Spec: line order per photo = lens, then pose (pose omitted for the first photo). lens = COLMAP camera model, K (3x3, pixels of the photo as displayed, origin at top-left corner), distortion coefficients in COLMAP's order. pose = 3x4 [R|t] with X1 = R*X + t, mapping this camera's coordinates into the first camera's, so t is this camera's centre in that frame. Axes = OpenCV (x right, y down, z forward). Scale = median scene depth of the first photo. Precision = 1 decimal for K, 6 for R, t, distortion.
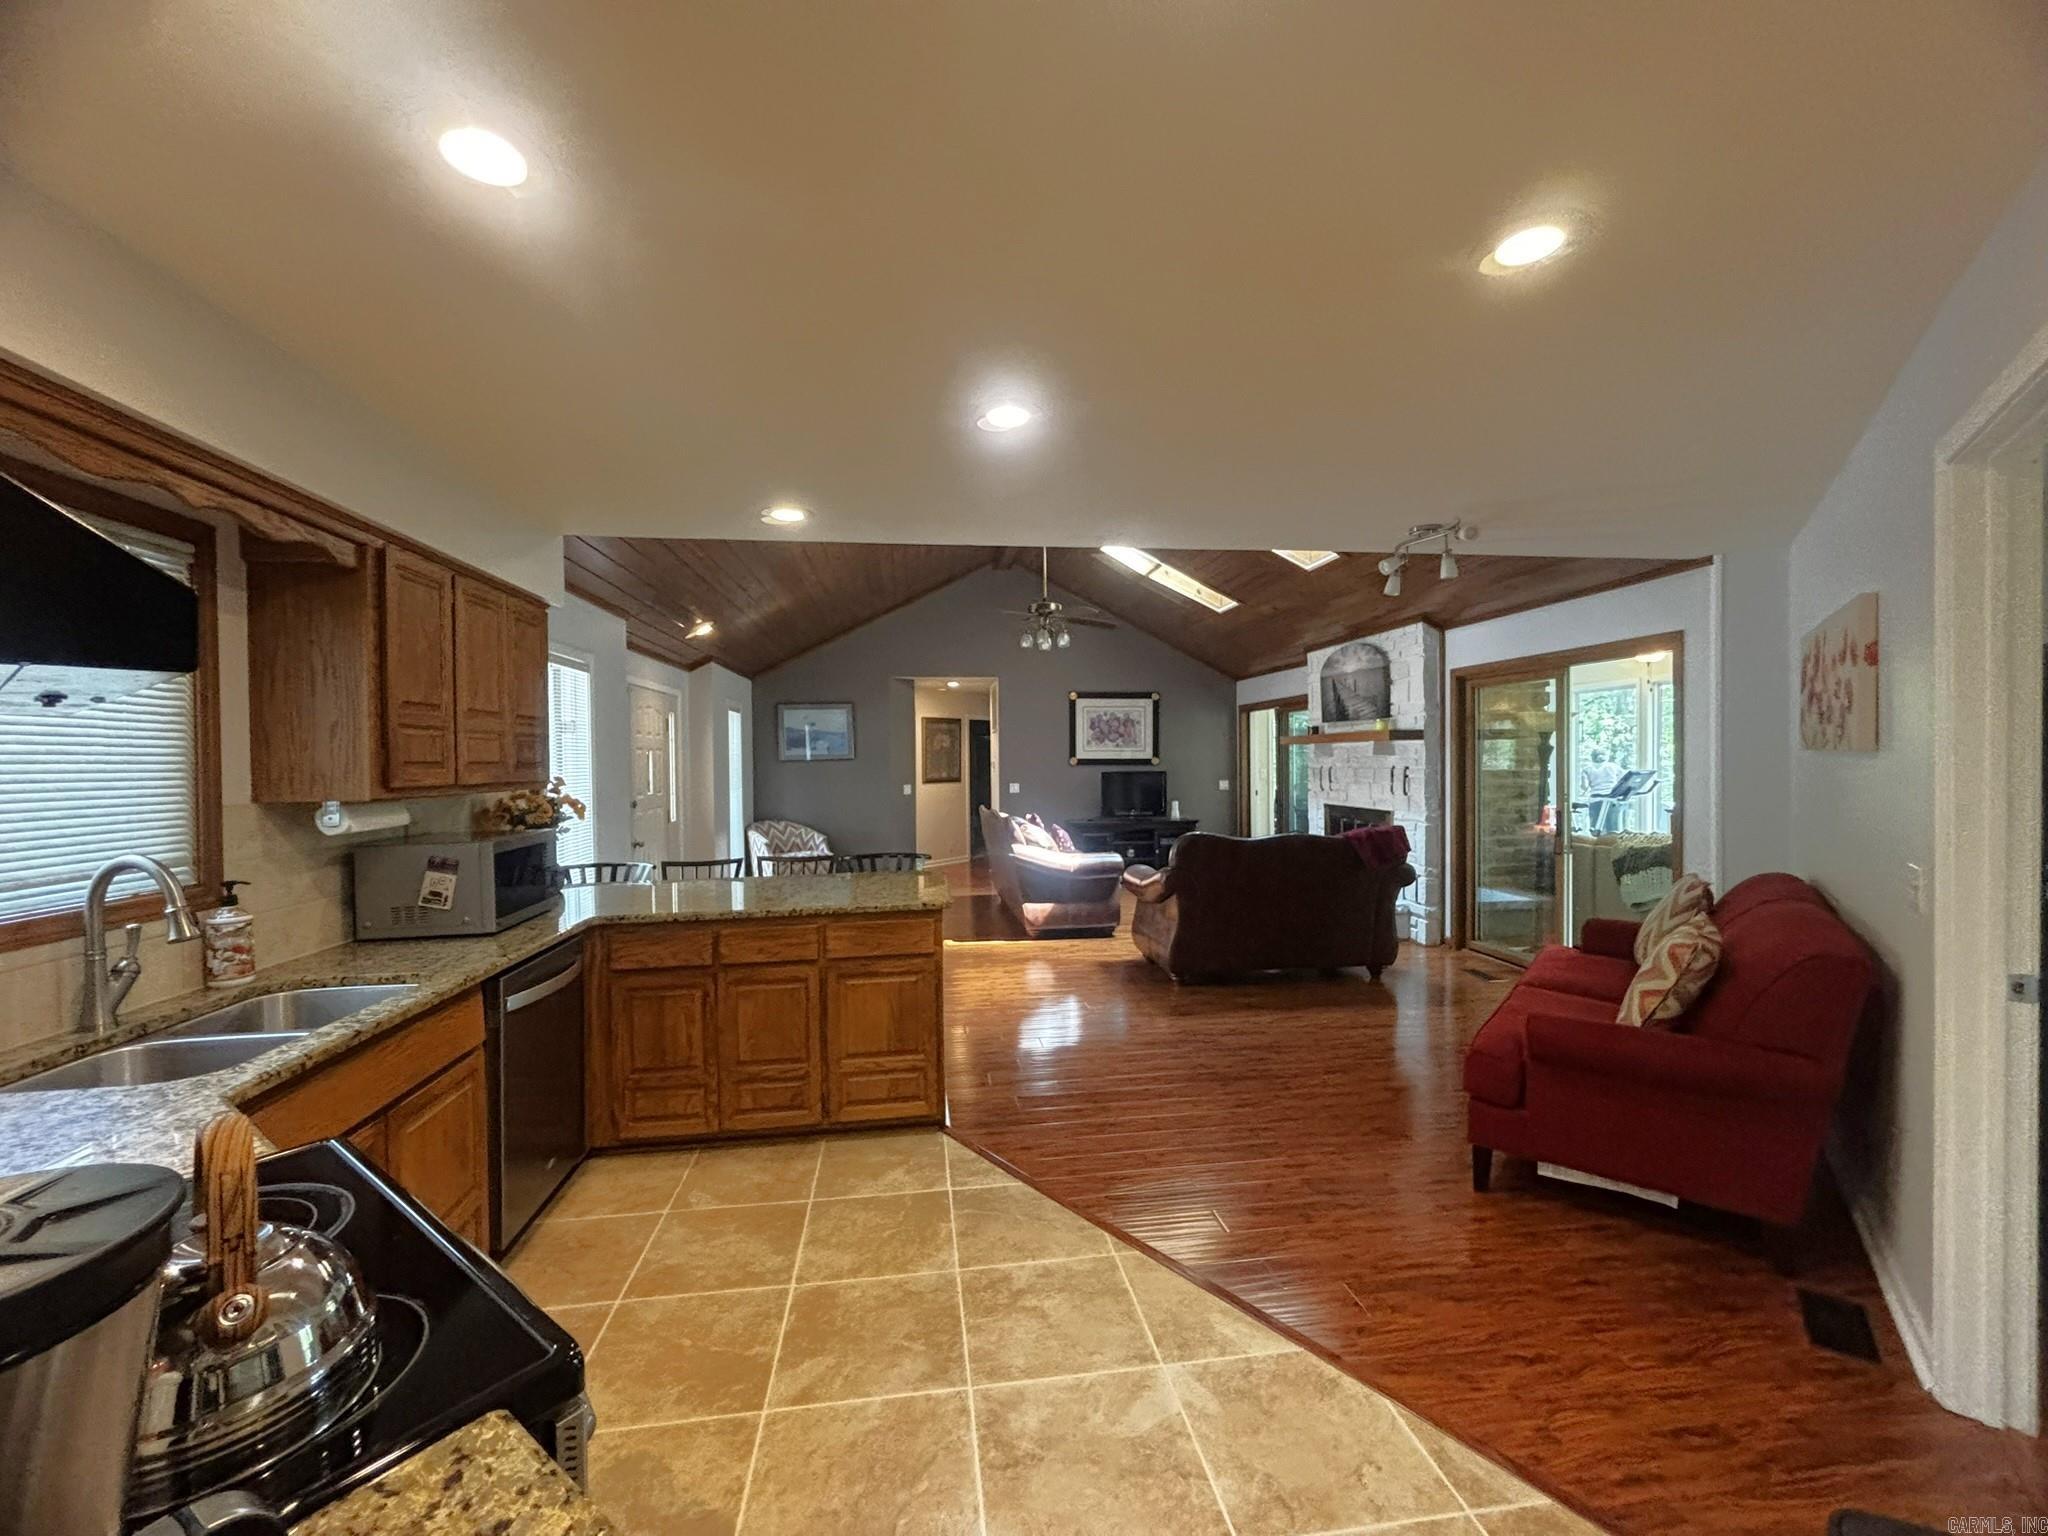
lens RADIAL K [[835.8, 0, 1017.6], [0, 835.8, 767.2], [0, 0, 1]] dist [0.002735, -0.000529]
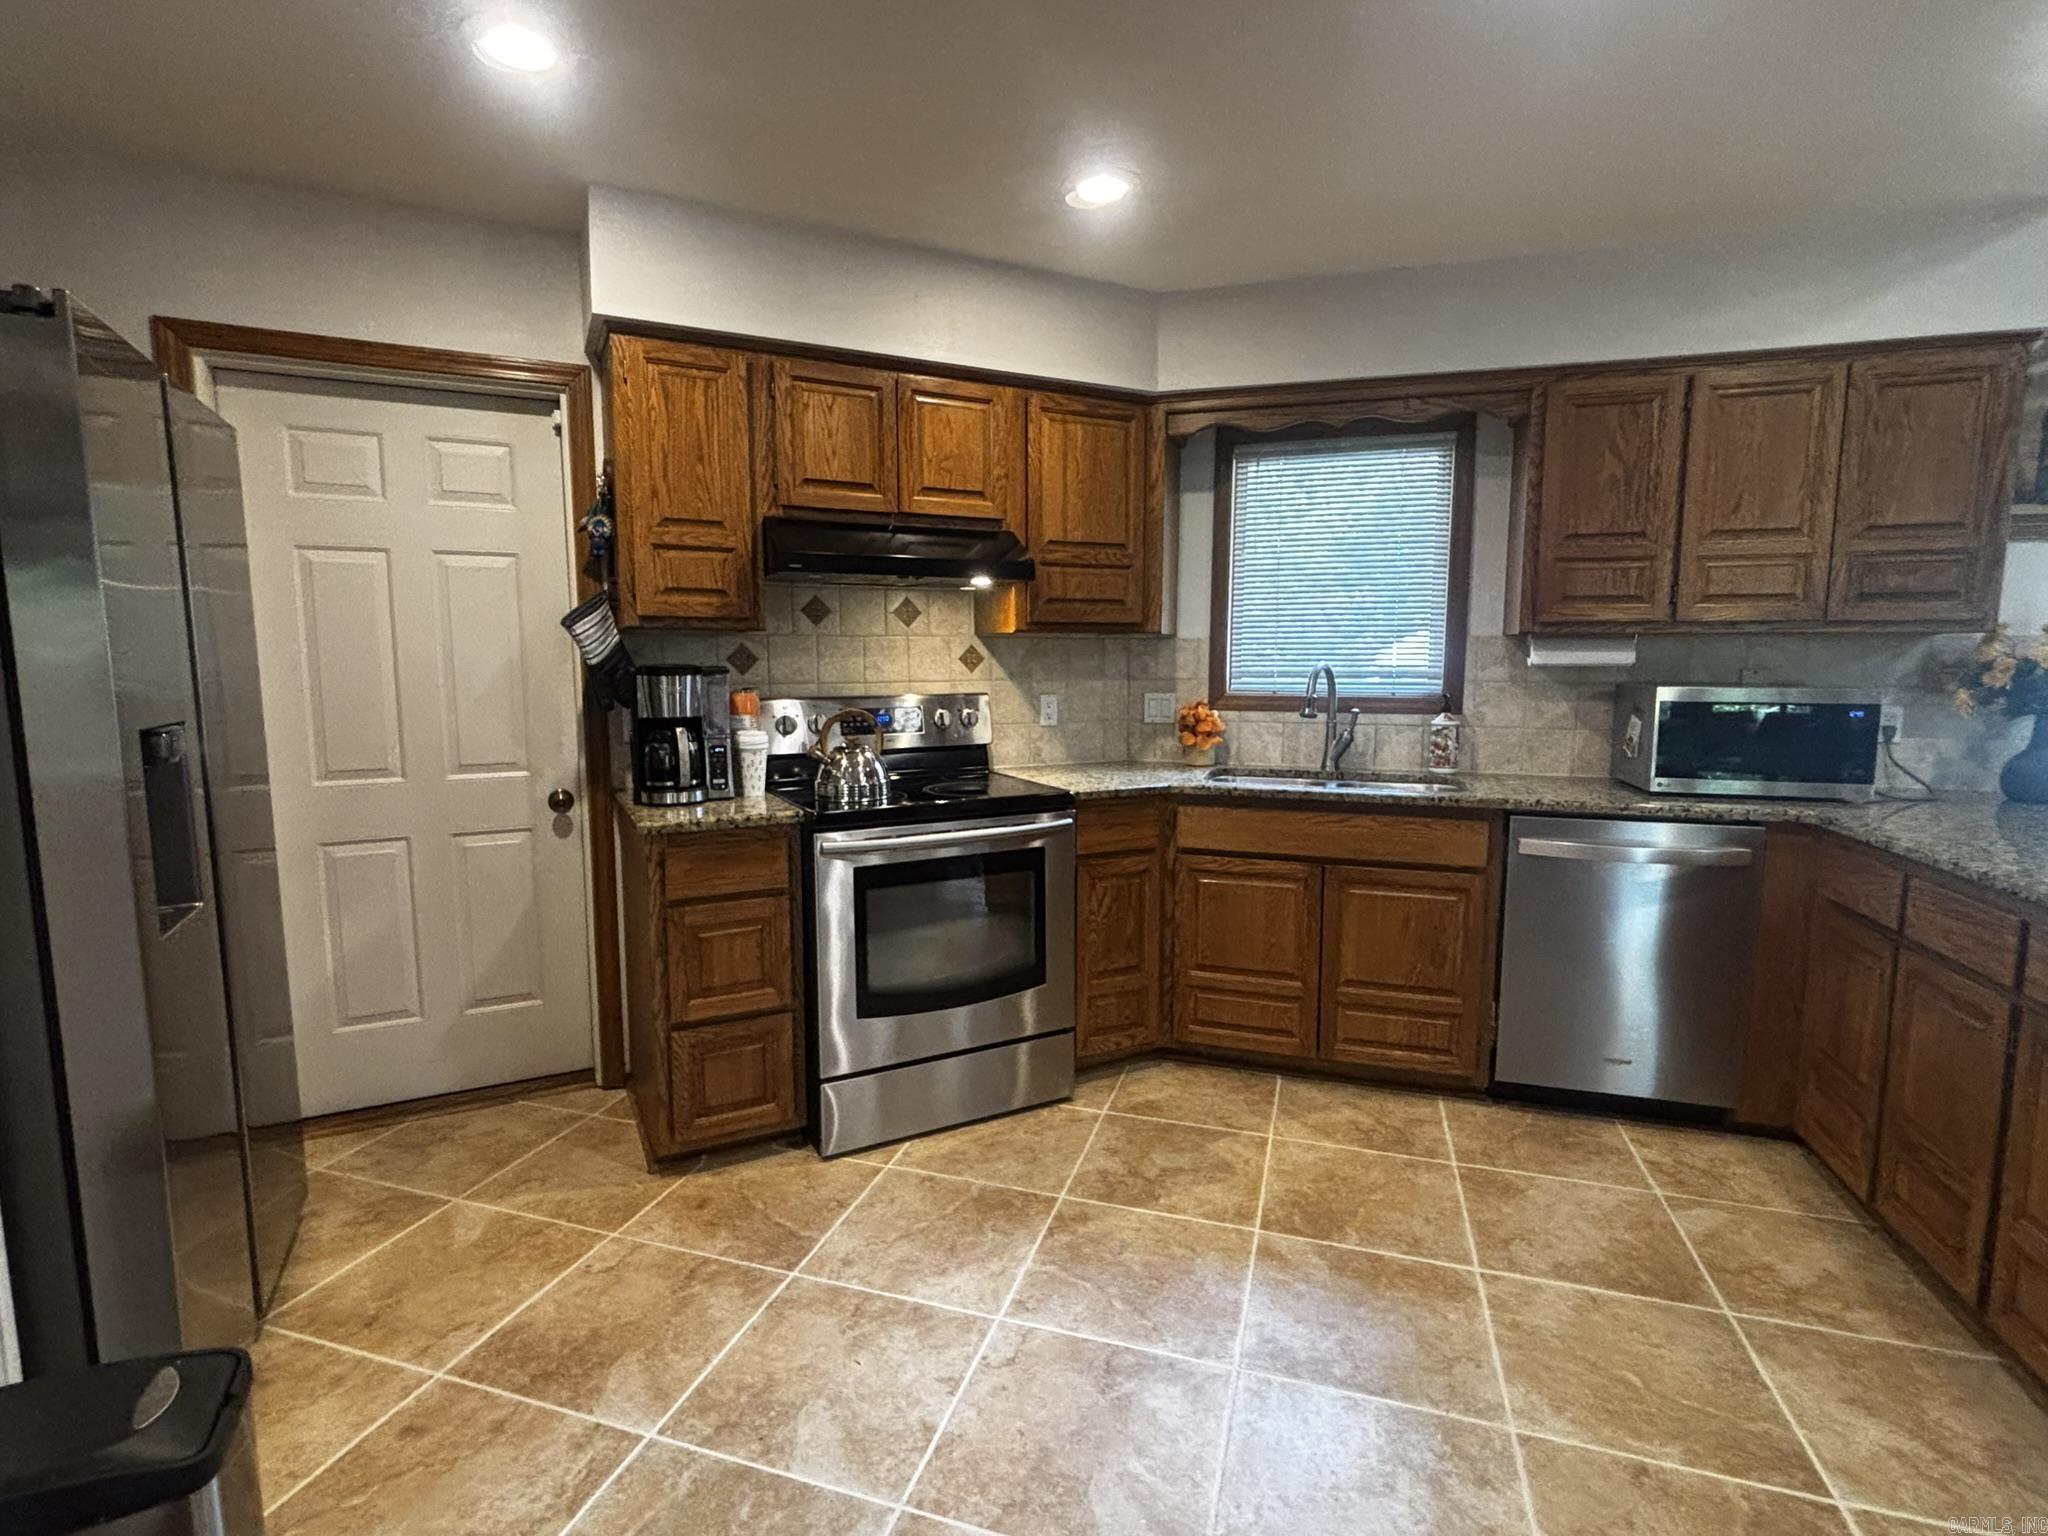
lens RADIAL K [[982.2, 0, 1026.2], [0, 982.2, 765.5], [0, 0, 1]] dist [0.002424, -0.001727]
pose [[-0.425933, 0.118948, -0.896902, 0.212775], [-0.001278, 0.991240, 0.132066, 0.013415], [0.904754, 0.057398, -0.422050, 0.314593]]
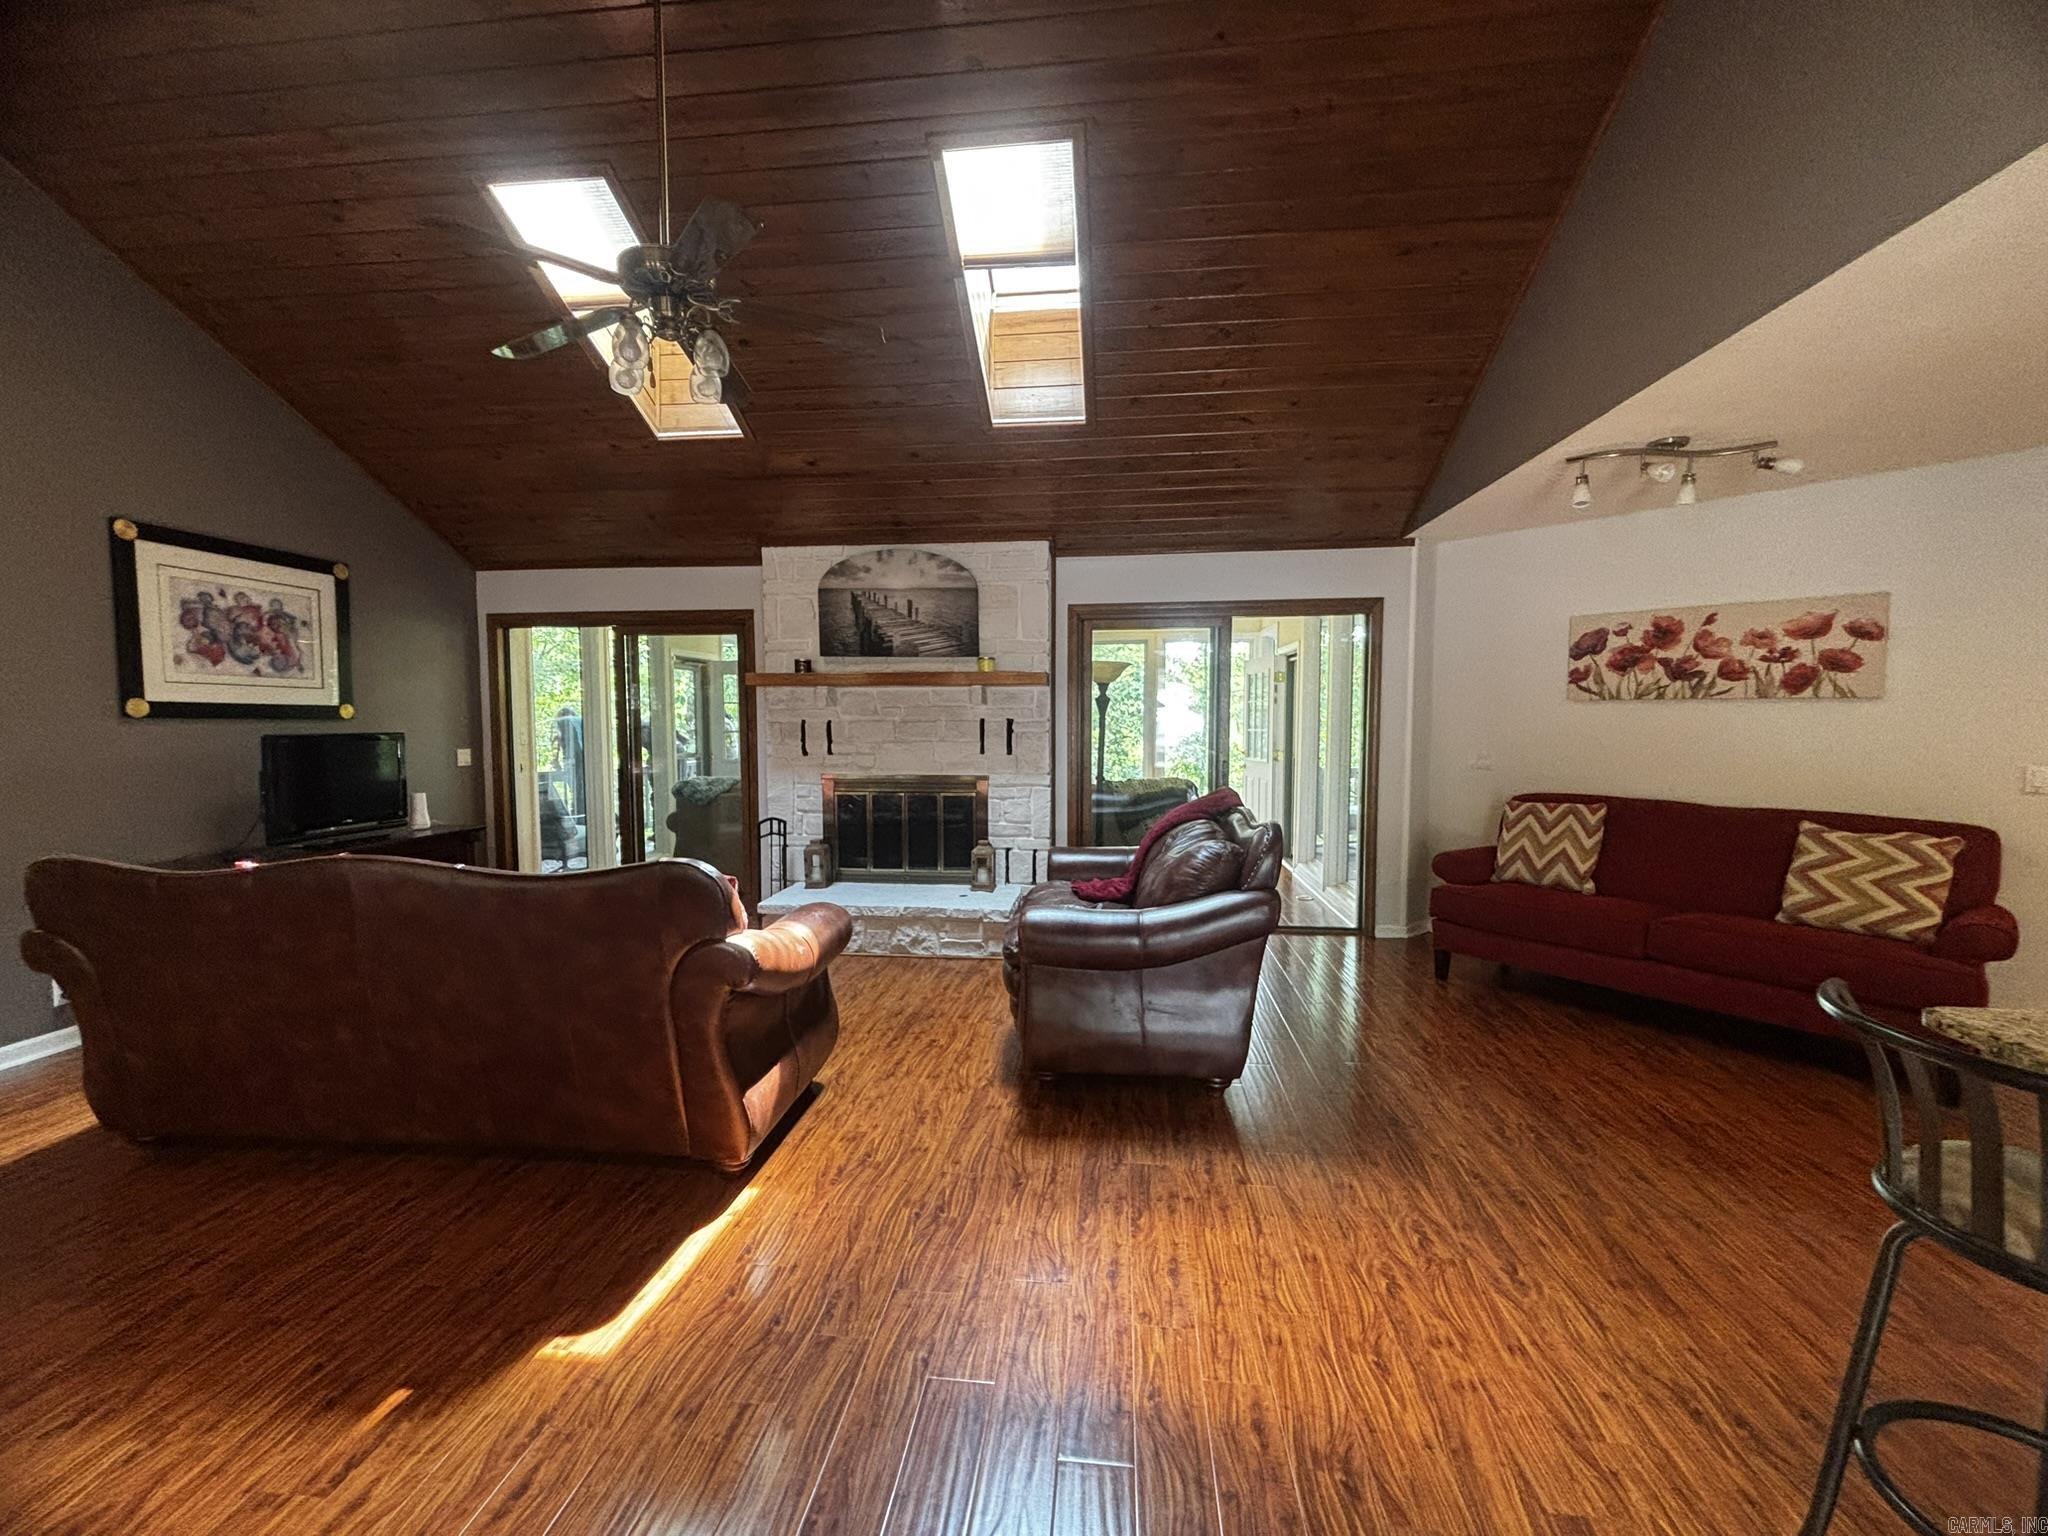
lens RADIAL K [[835.8, 0, 1022.1], [0, 835.8, 771.5], [0, 0, 1]] dist [0.002735, -0.000529]
pose [[0.240441, -0.053840, 0.969169, -0.281698], [0.008764, 0.998540, 0.053297, 0.006536], [-0.970624, -0.004321, 0.240562, 0.726008]]
